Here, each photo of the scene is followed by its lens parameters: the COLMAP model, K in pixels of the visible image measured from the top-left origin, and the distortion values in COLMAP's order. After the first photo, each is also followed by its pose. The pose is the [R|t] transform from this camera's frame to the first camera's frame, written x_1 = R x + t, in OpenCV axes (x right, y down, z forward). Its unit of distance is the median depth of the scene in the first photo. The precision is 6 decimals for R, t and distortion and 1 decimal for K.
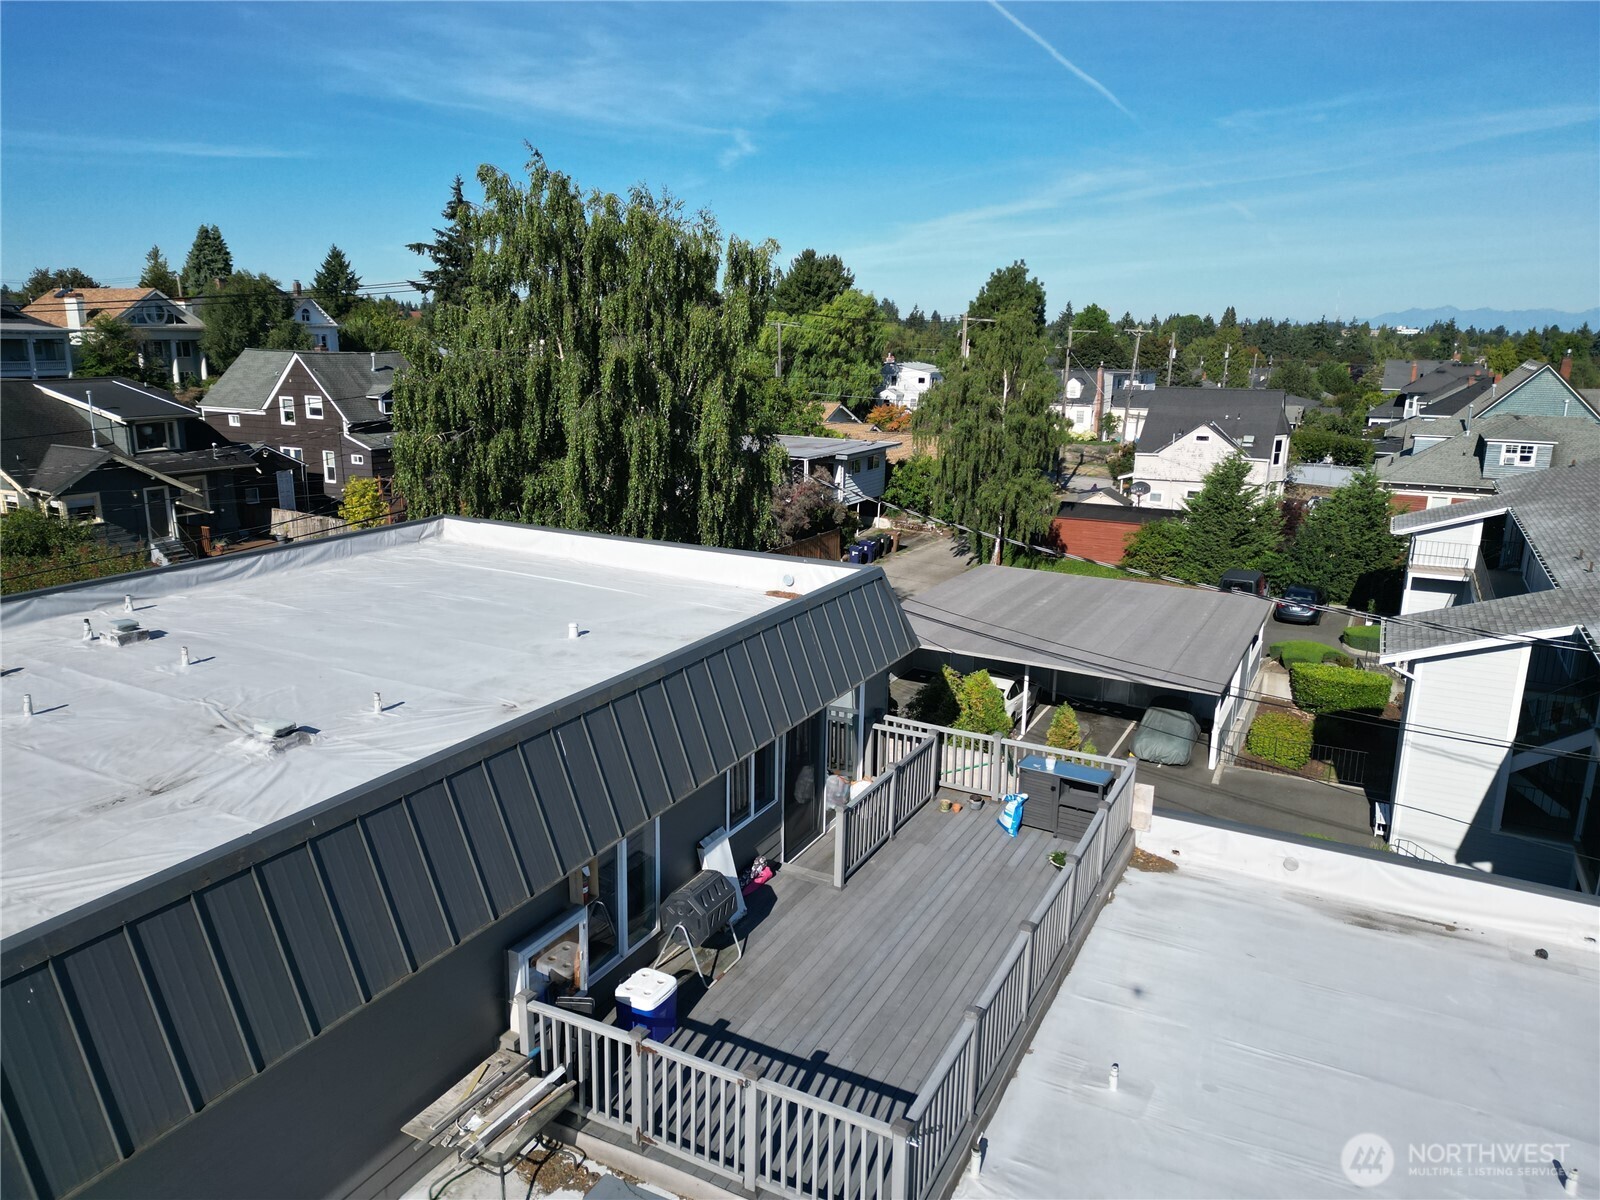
lens RADIAL K [[1121.6, 0, 794.7], [0, 1121.6, 601.5], [0, 0, 1]] dist [0.062245, -0.054420]
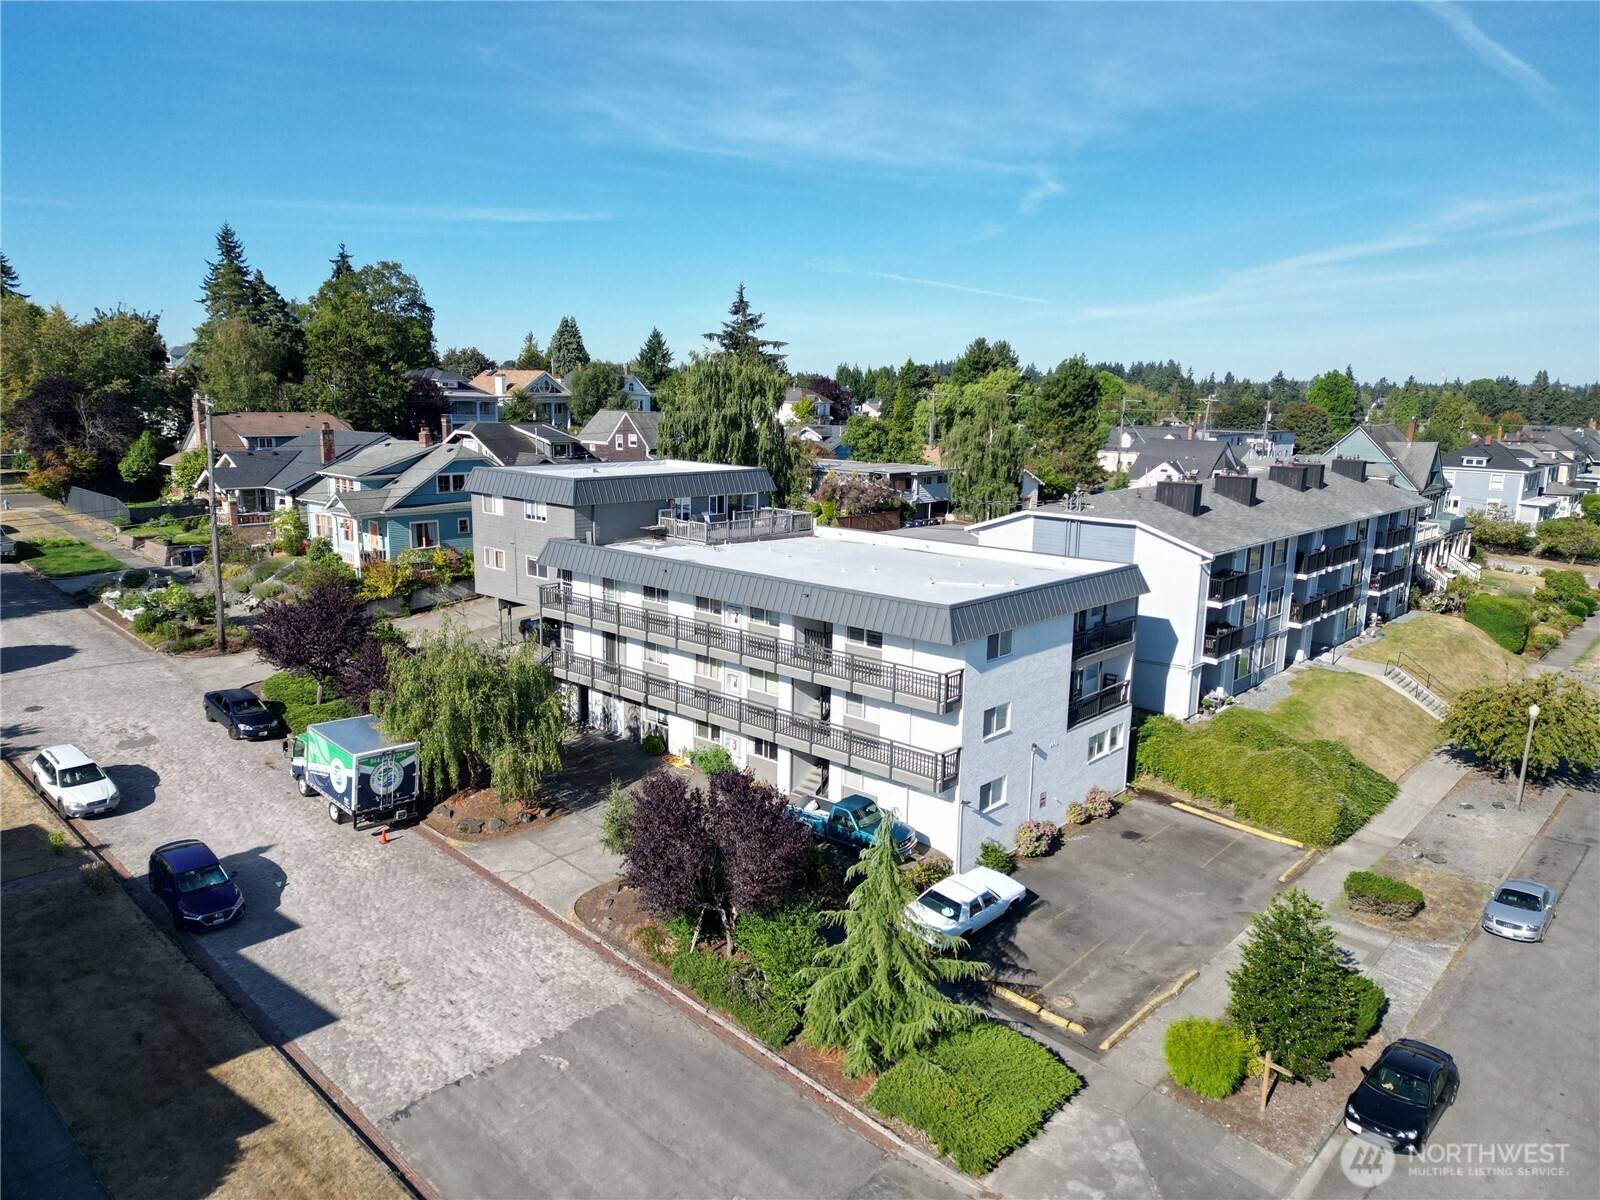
lens RADIAL K [[1121.6, 0, 792.0], [0, 1121.6, 604.0], [0, 0, 1]] dist [0.062245, -0.054420]
pose [[0.967524, 0.052381, -0.247291, 0.295311], [-0.064451, 0.997080, -0.040962, 0.152022], [0.244423, 0.055569, 0.968075, -0.695874]]
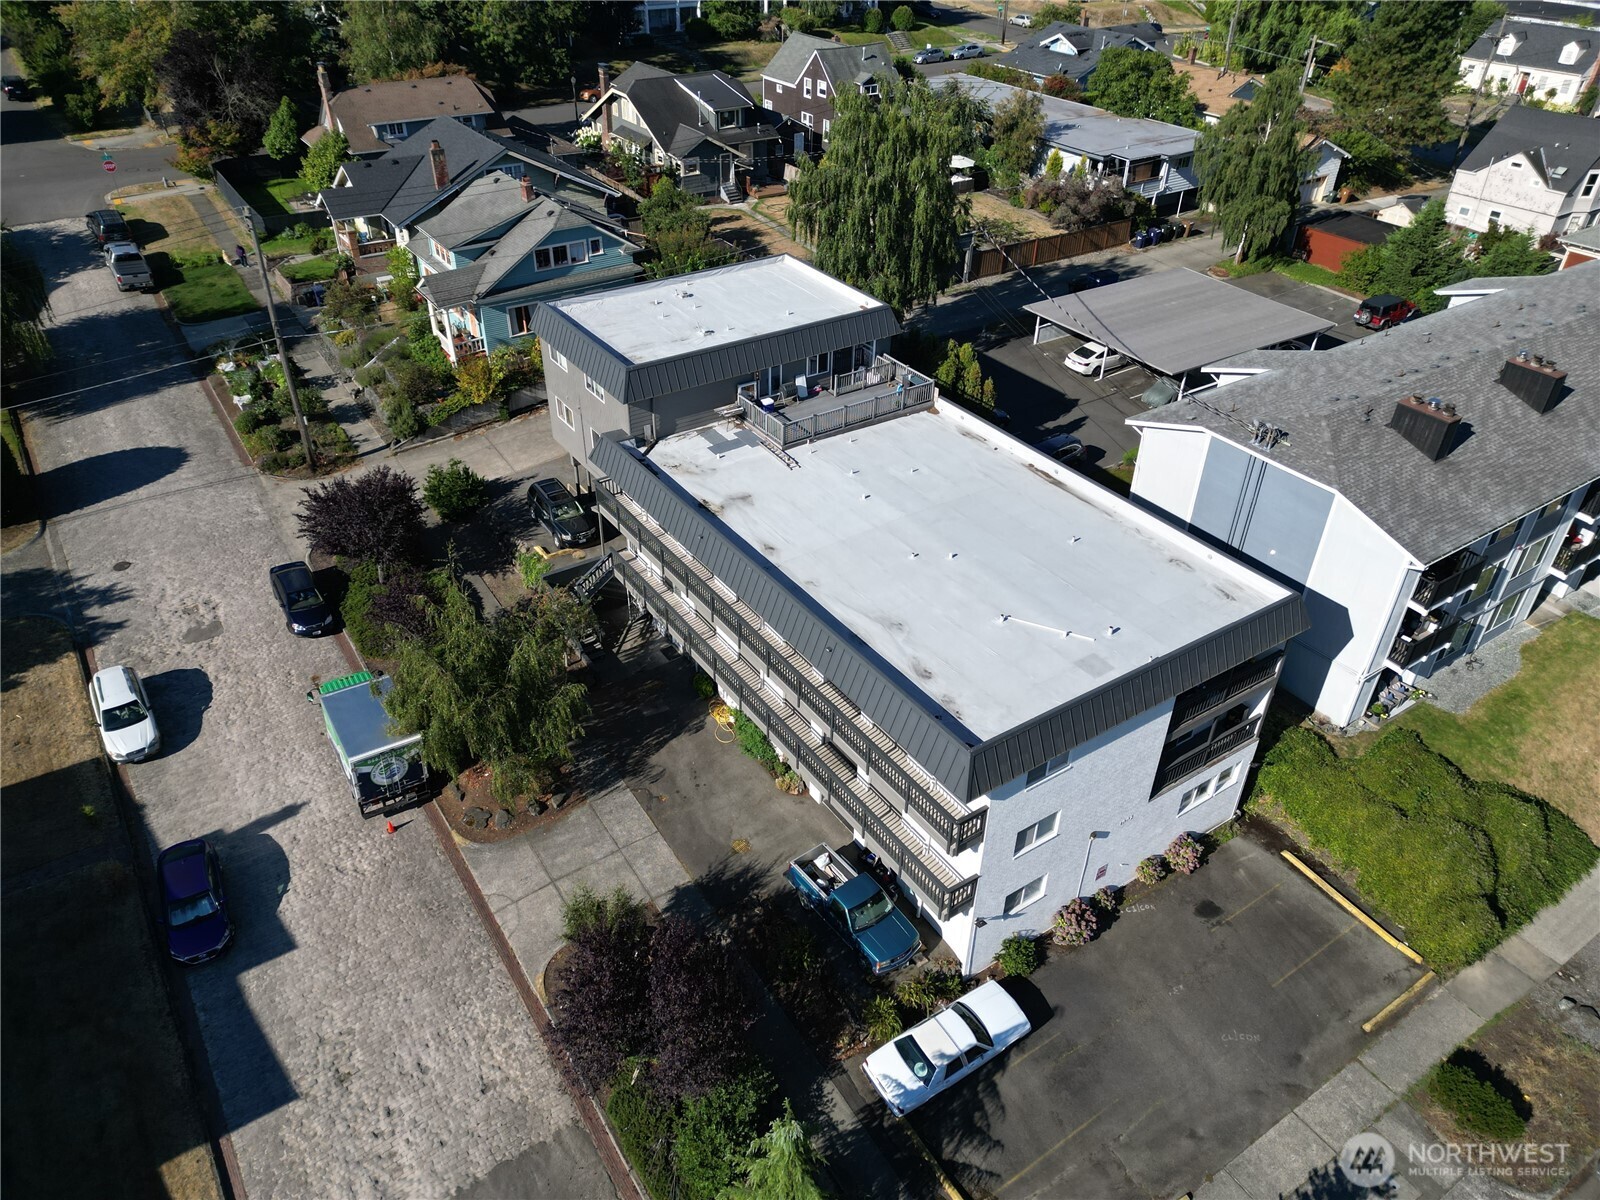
lens RADIAL K [[1121.6, 0, 786.2], [0, 1121.6, 603.3], [0, 0, 1]] dist [0.062245, -0.054420]
pose [[0.875838, 0.274235, -0.397119, 0.332912], [-0.111314, 0.915469, 0.386686, -0.115738], [0.469593, -0.294469, 0.832328, -0.509870]]
